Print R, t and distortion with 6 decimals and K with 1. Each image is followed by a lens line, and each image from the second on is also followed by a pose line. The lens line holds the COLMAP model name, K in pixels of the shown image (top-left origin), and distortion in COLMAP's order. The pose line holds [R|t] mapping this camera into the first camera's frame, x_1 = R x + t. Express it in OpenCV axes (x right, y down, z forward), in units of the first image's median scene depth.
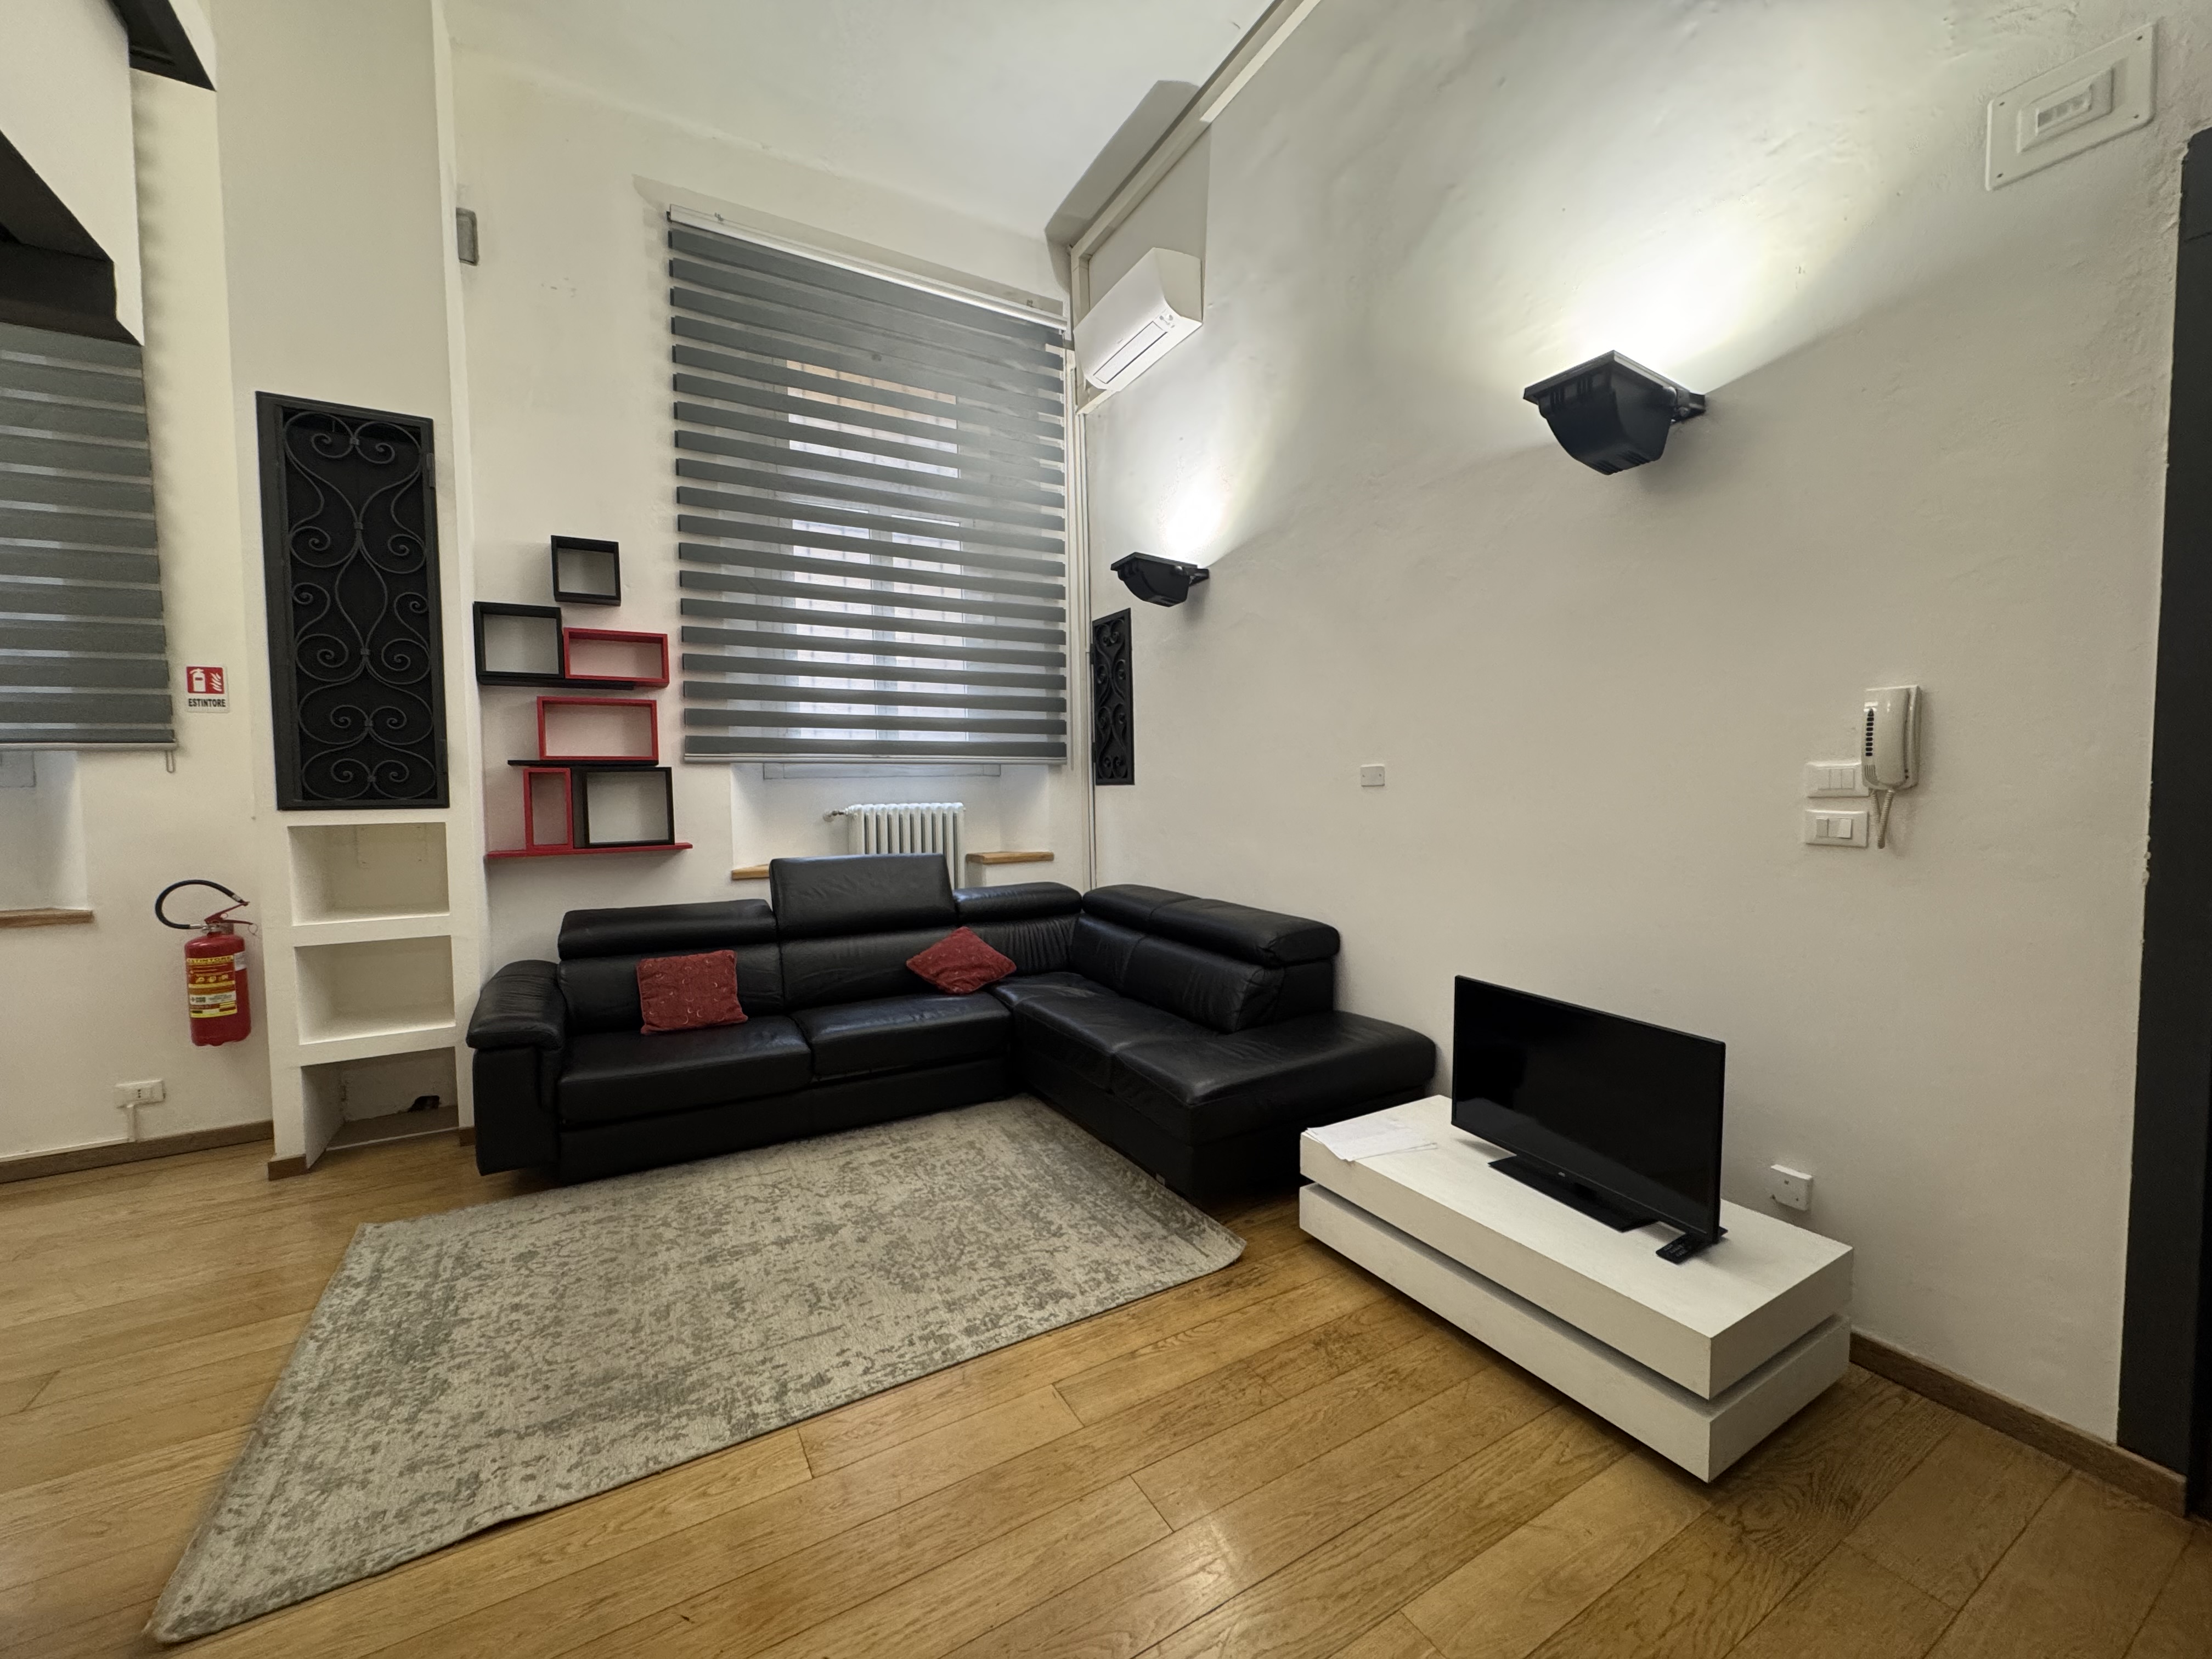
lens RADIAL K [[882.7, 0, 1102.8], [0, 882.7, 828.4], [0, 0, 1]] dist [-0.001399, 0.000680]
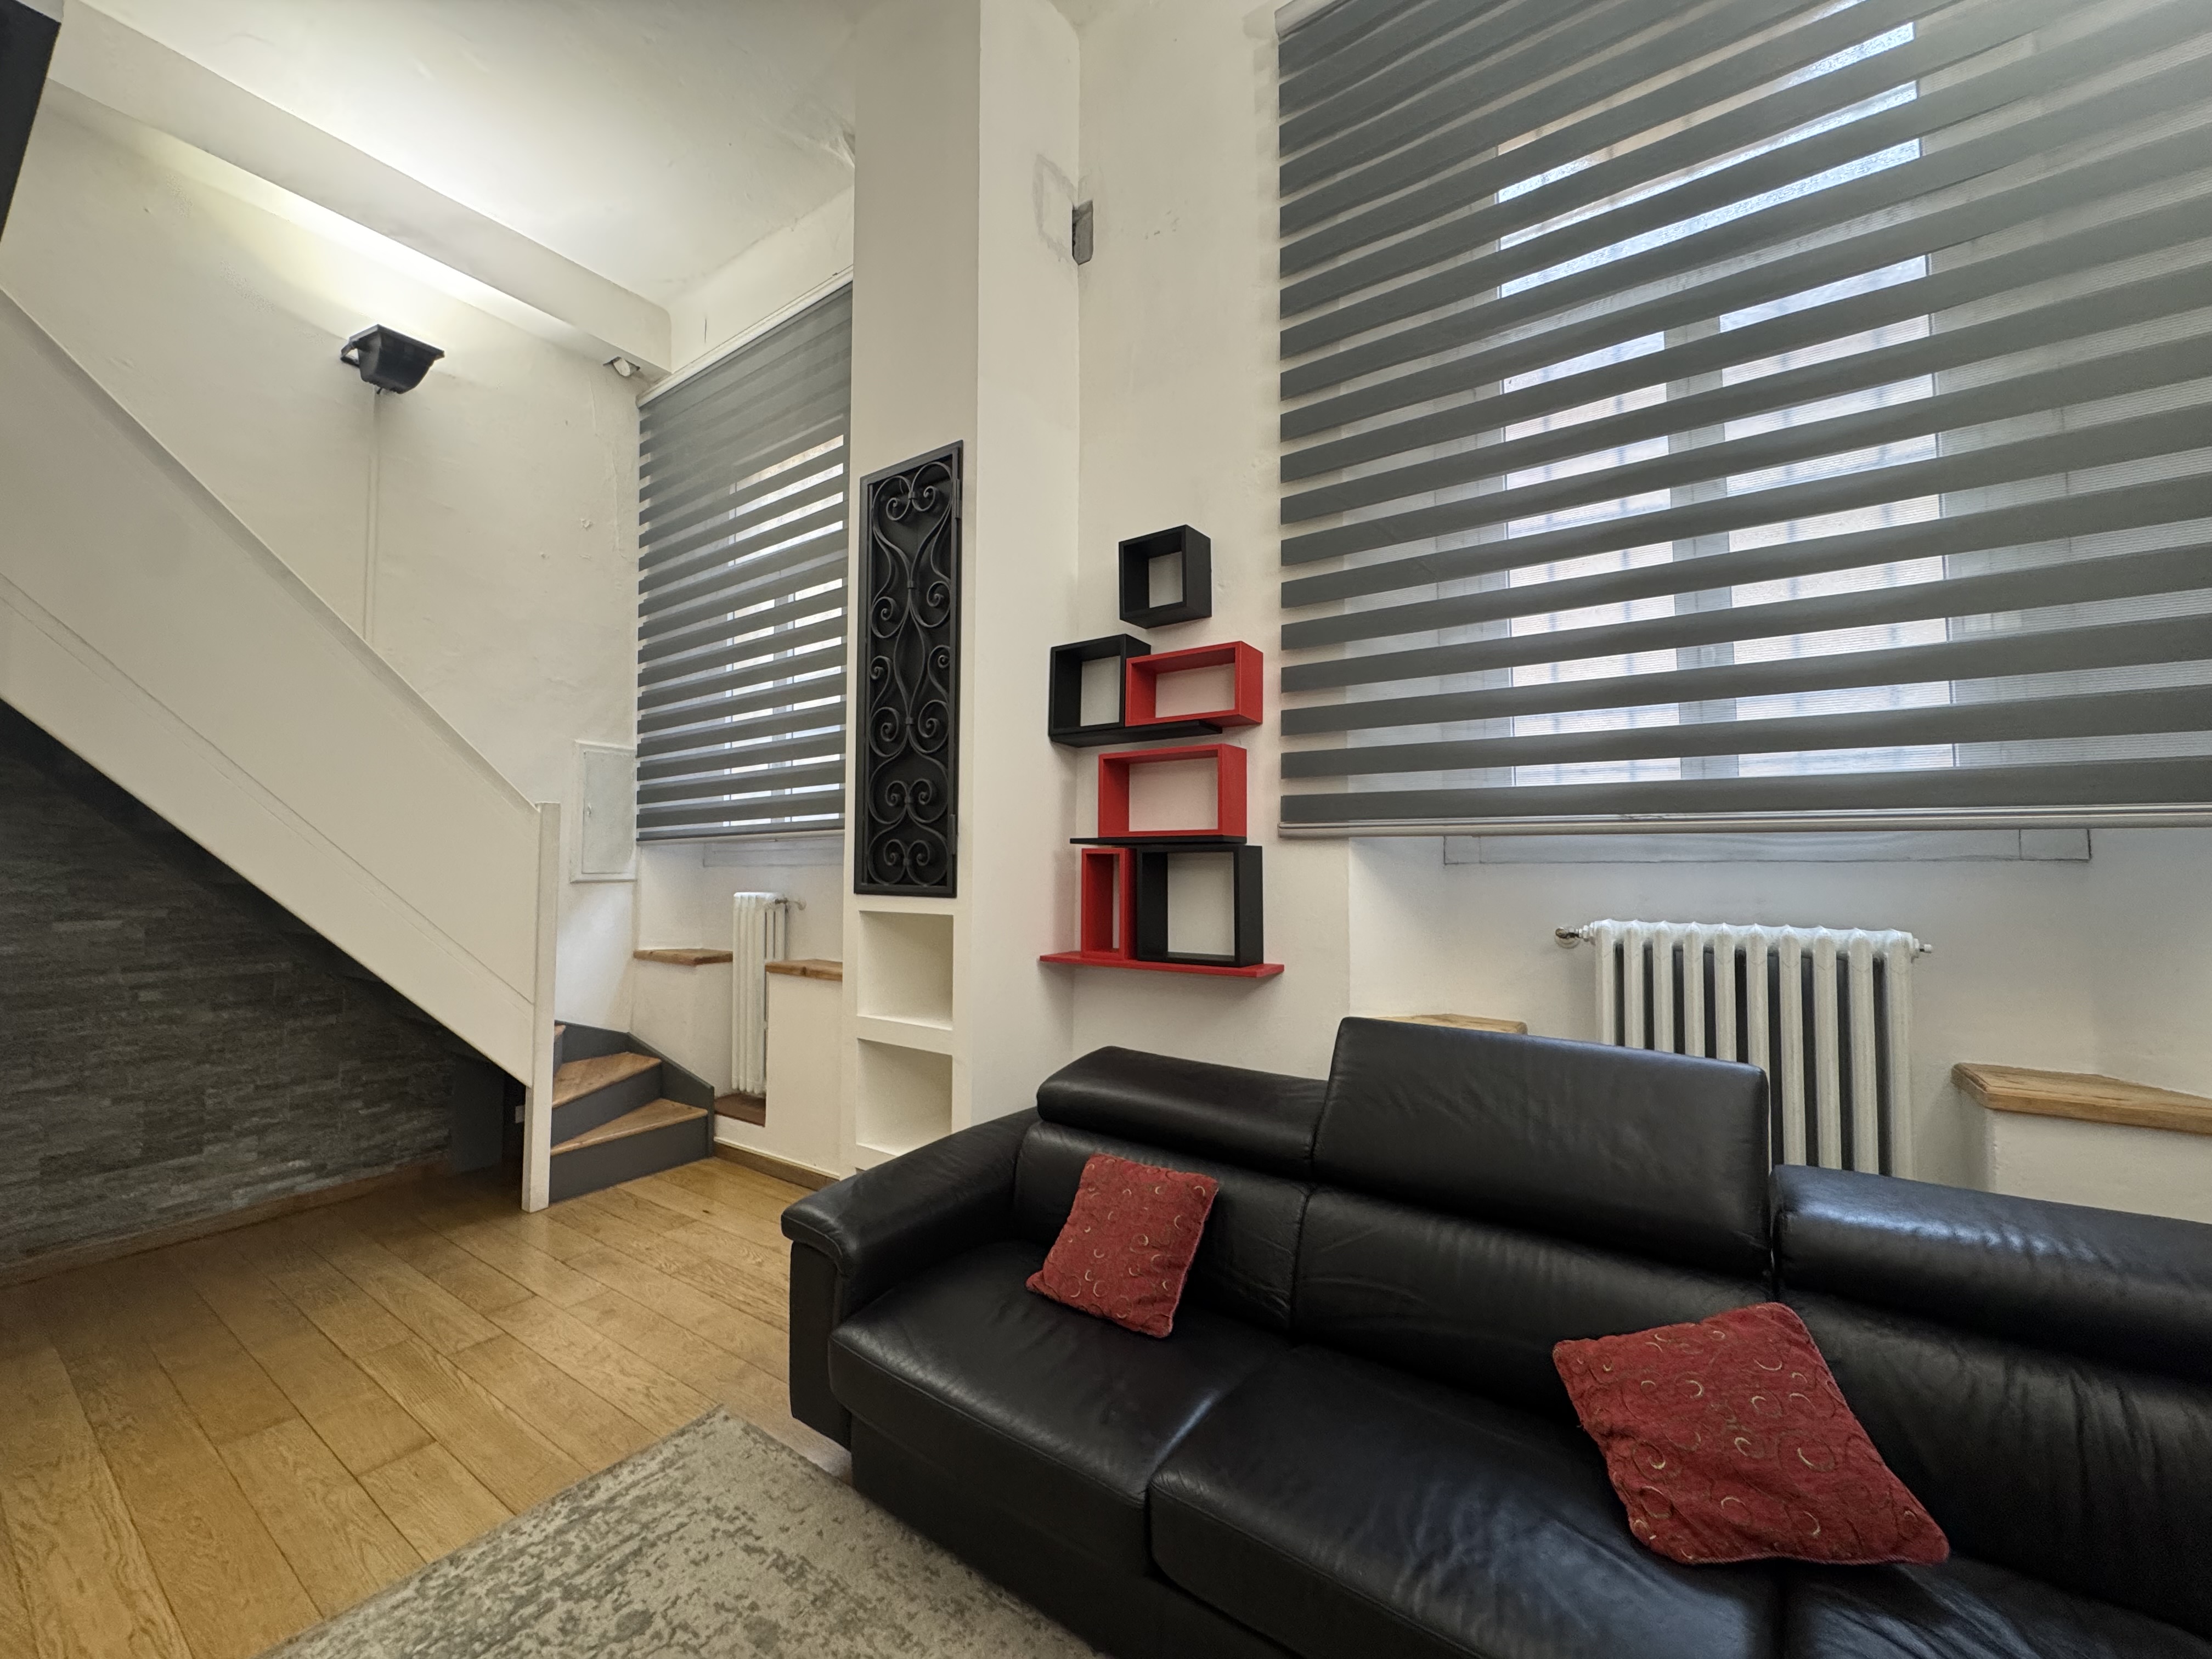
lens RADIAL K [[882.7, 0, 1111.1], [0, 882.7, 823.1], [0, 0, 1]] dist [-0.001399, 0.000680]
pose [[0.415406, -0.027827, -0.909210, 0.051841], [-0.049906, 0.997329, -0.053326, -0.046277], [0.908266, 0.067527, 0.412908, 0.650892]]
